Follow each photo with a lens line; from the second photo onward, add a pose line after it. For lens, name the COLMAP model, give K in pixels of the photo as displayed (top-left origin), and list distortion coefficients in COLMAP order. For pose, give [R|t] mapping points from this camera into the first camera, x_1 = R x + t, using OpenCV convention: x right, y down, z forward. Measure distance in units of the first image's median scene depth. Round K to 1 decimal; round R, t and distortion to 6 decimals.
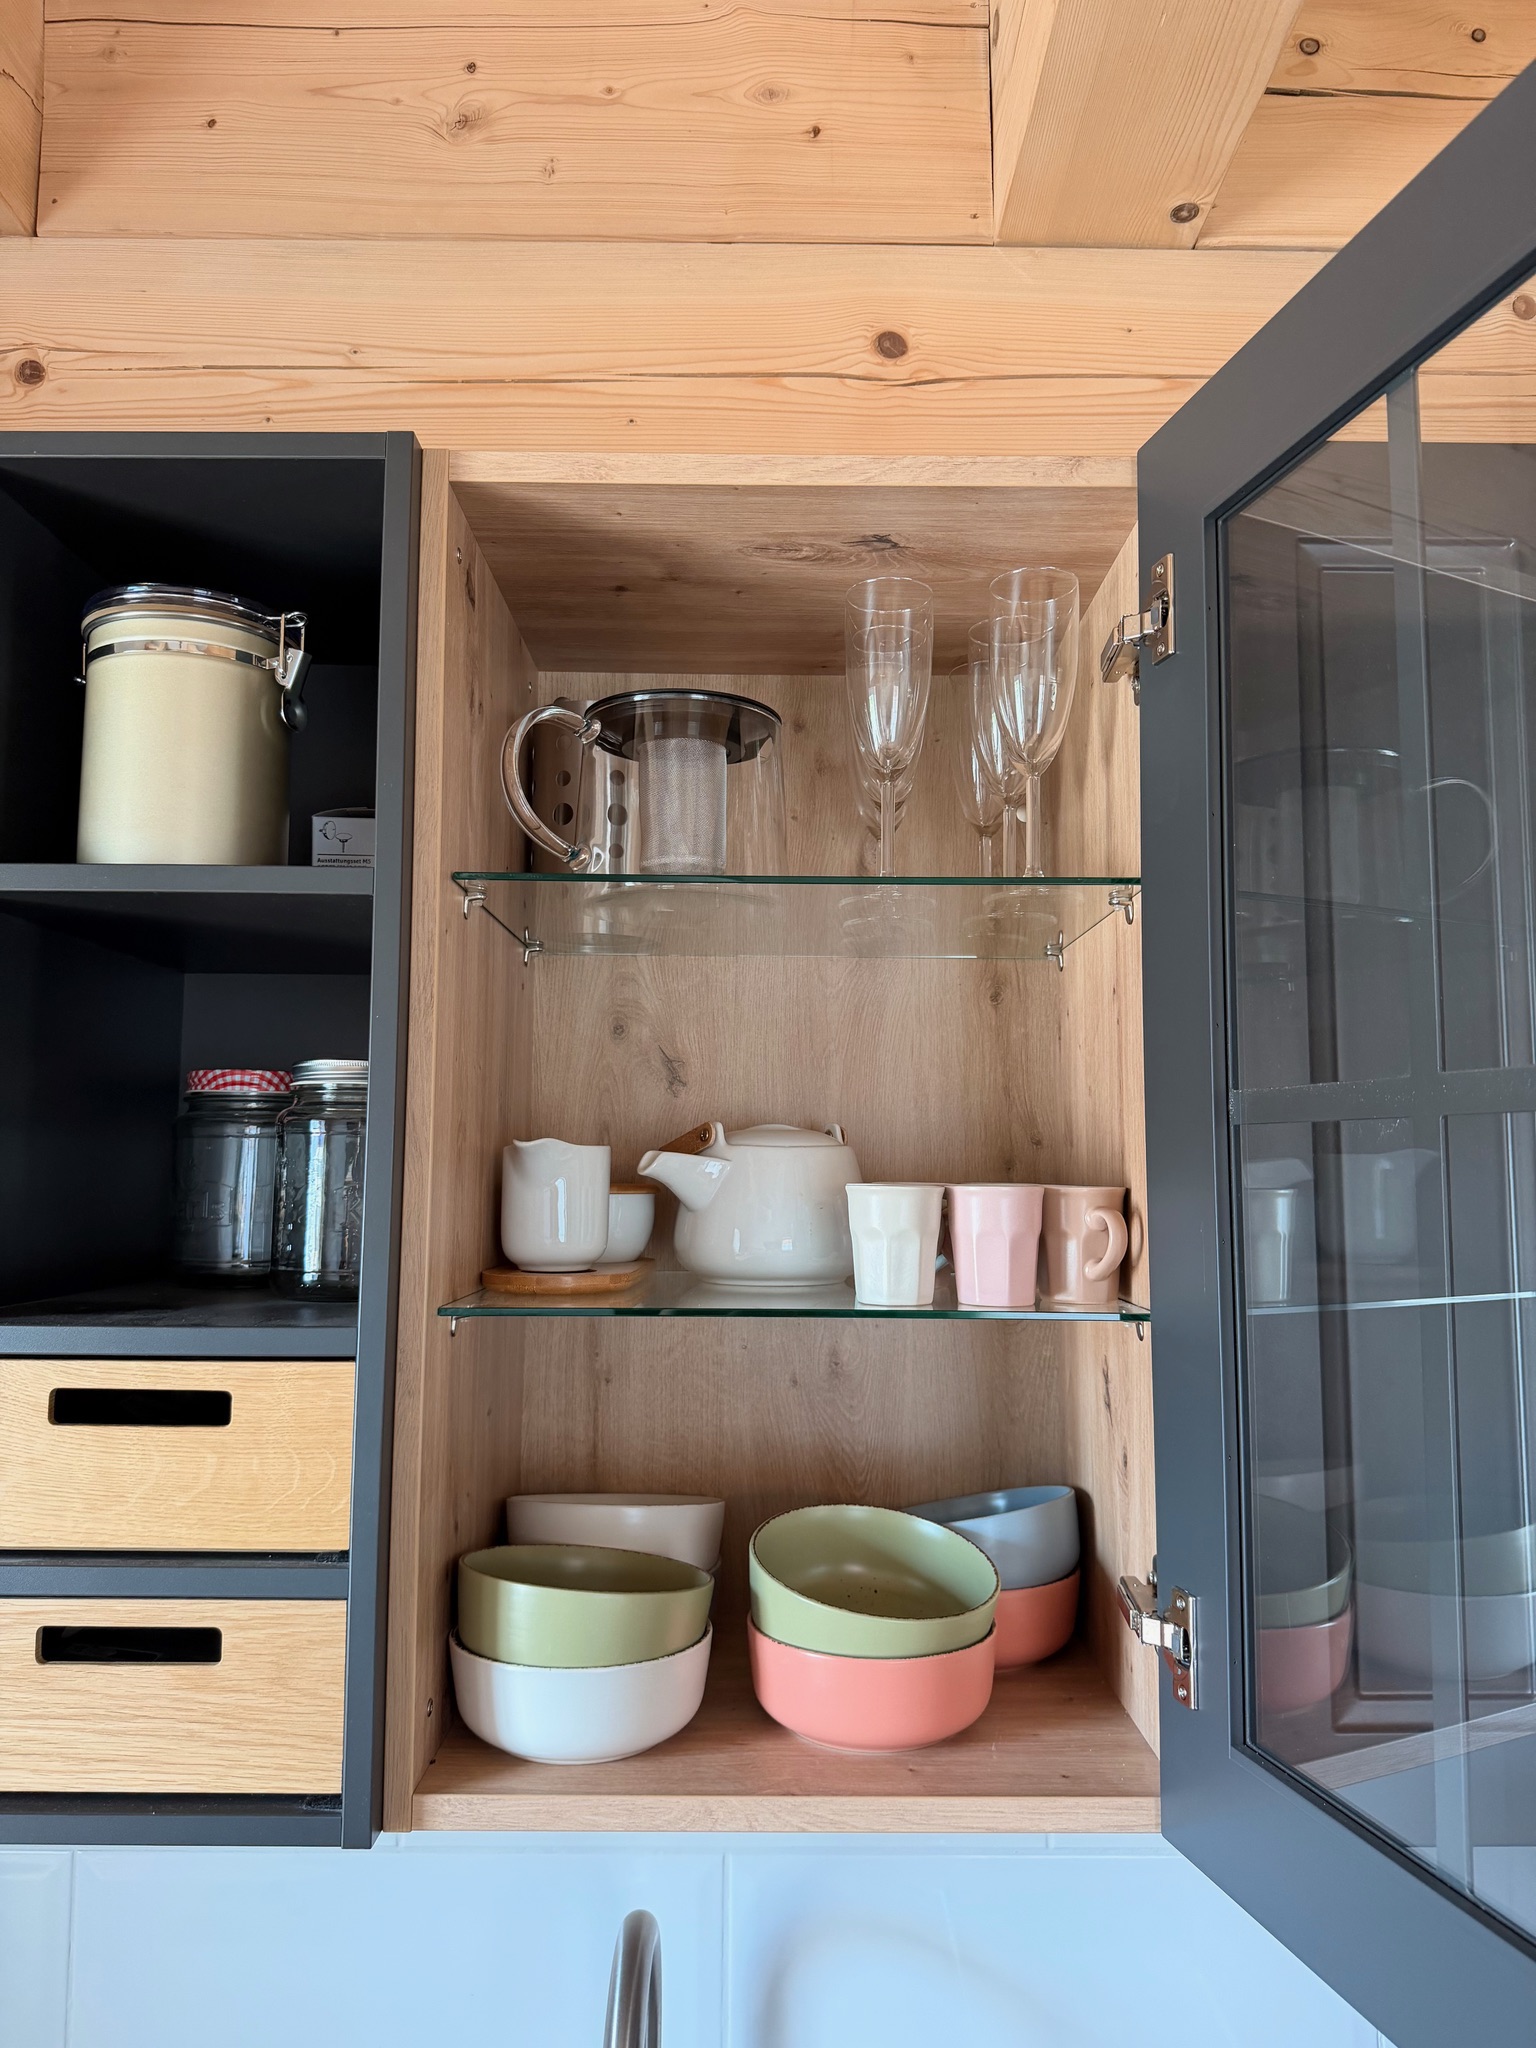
lens RADIAL K [[1467.9, 0, 769.9], [0, 1467.9, 1019.5], [0, 0, 1]] dist [0.053216, -0.059680]
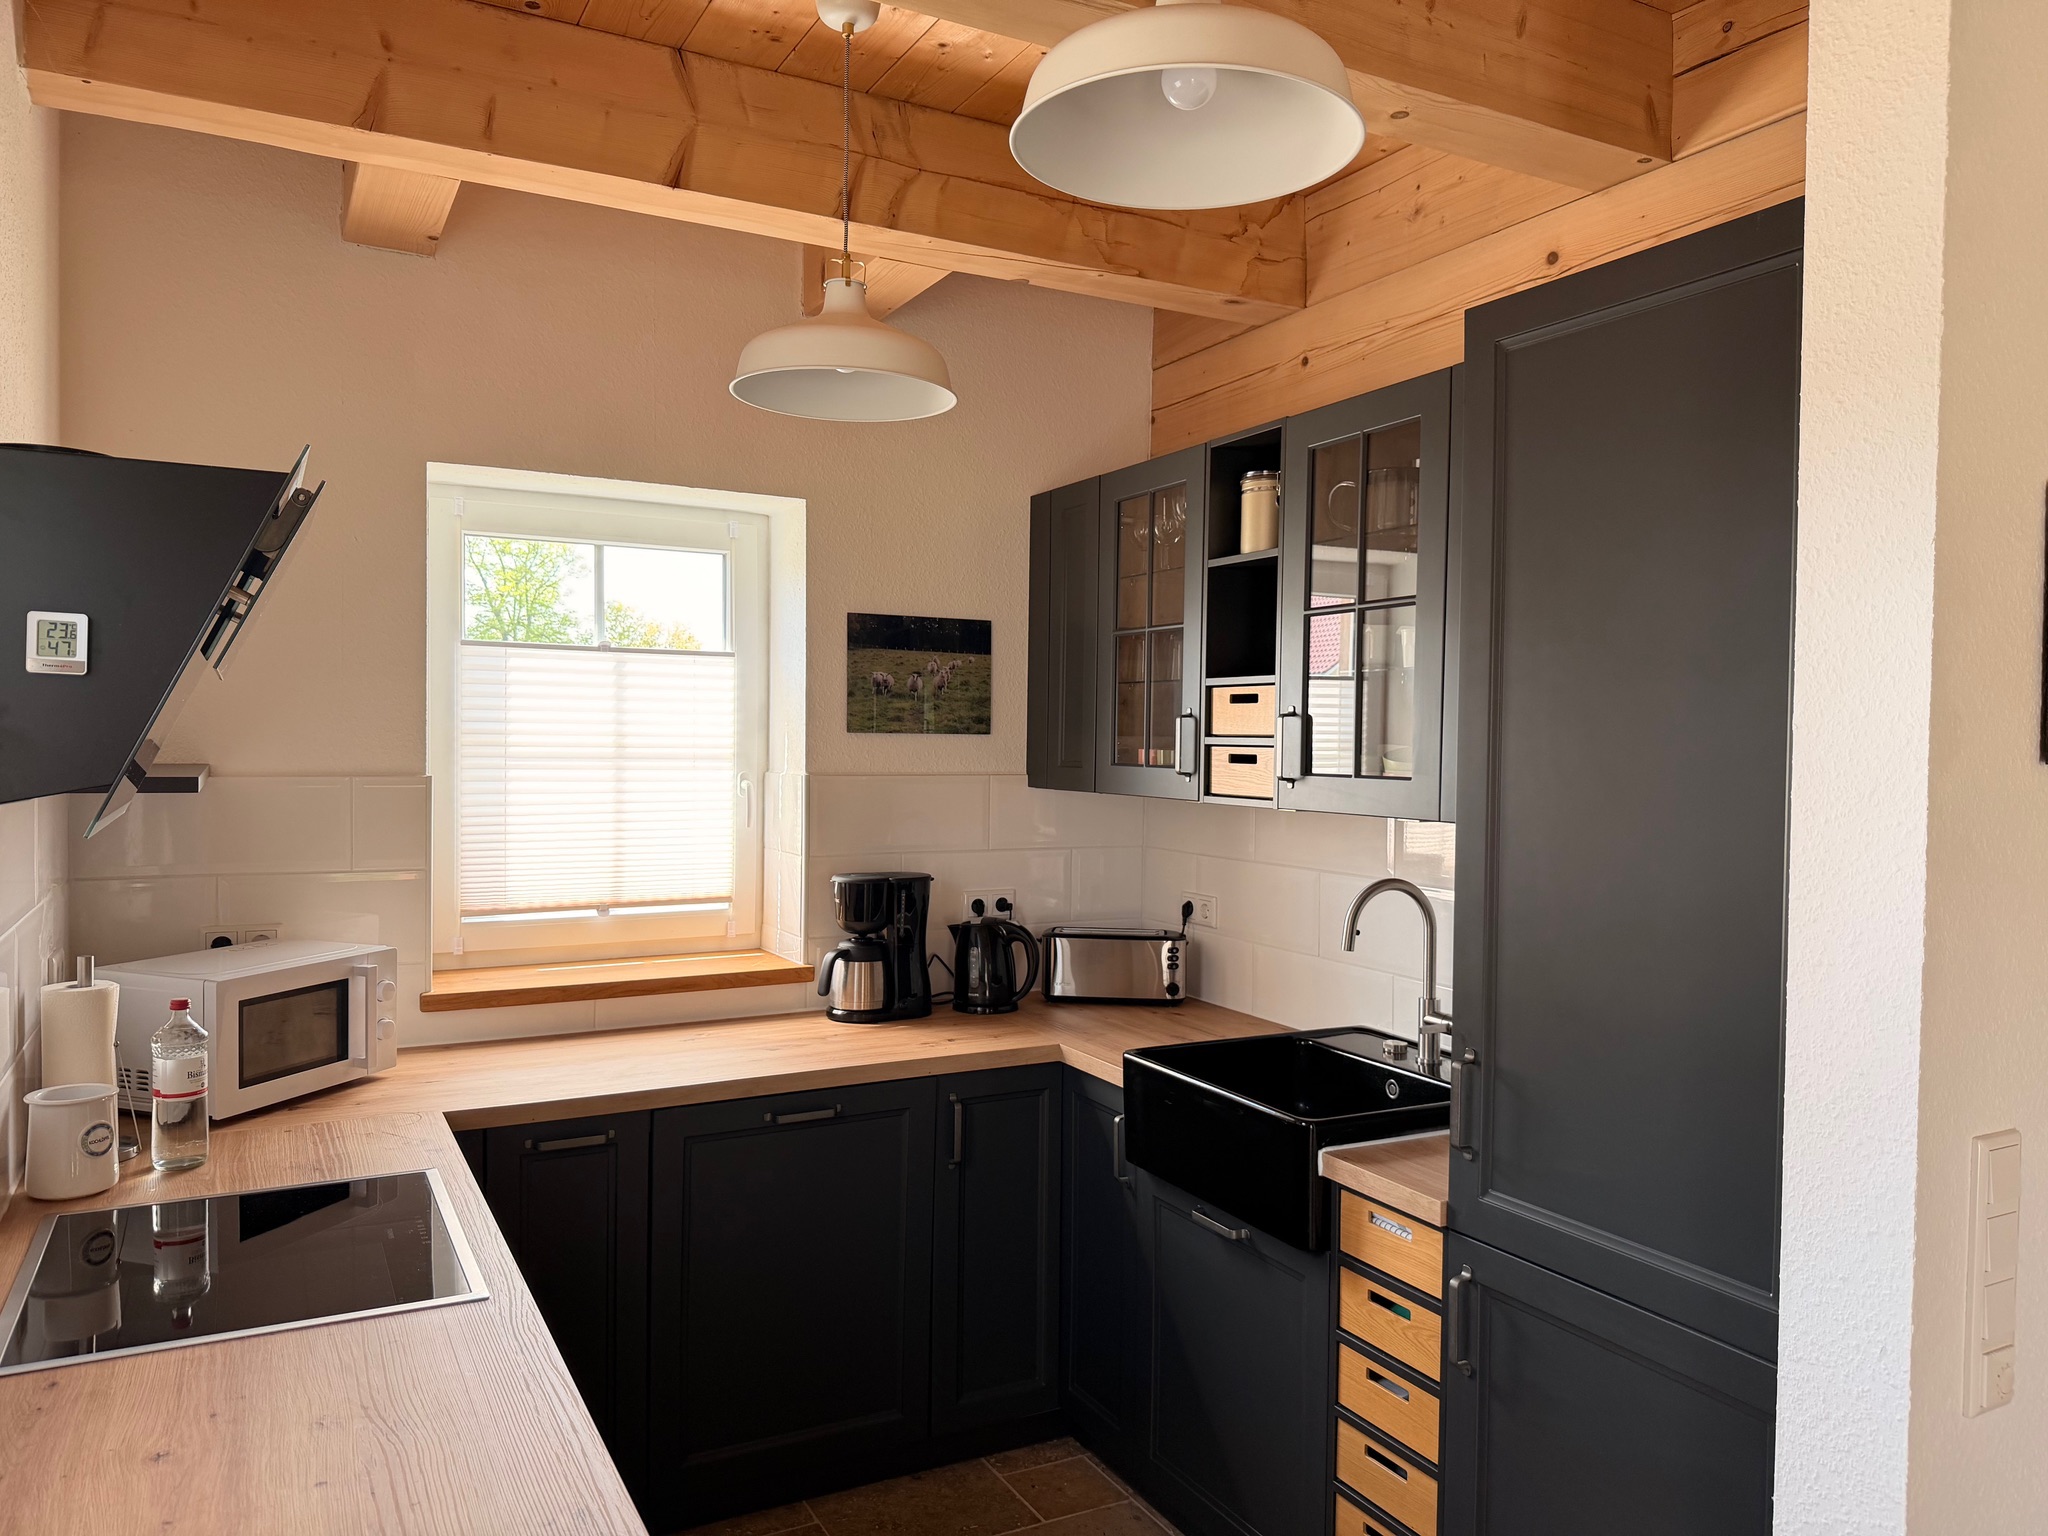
lens RADIAL K [[1467.9, 0, 1026.1], [0, 1467.9, 765.3], [0, 0, 1]] dist [0.053216, -0.059680]
pose [[0.459632, 0.018396, -0.887919, 1.689725], [0.080919, 0.994759, 0.062497, 0.097229], [0.884415, -0.100575, 0.455735, -0.774389]]
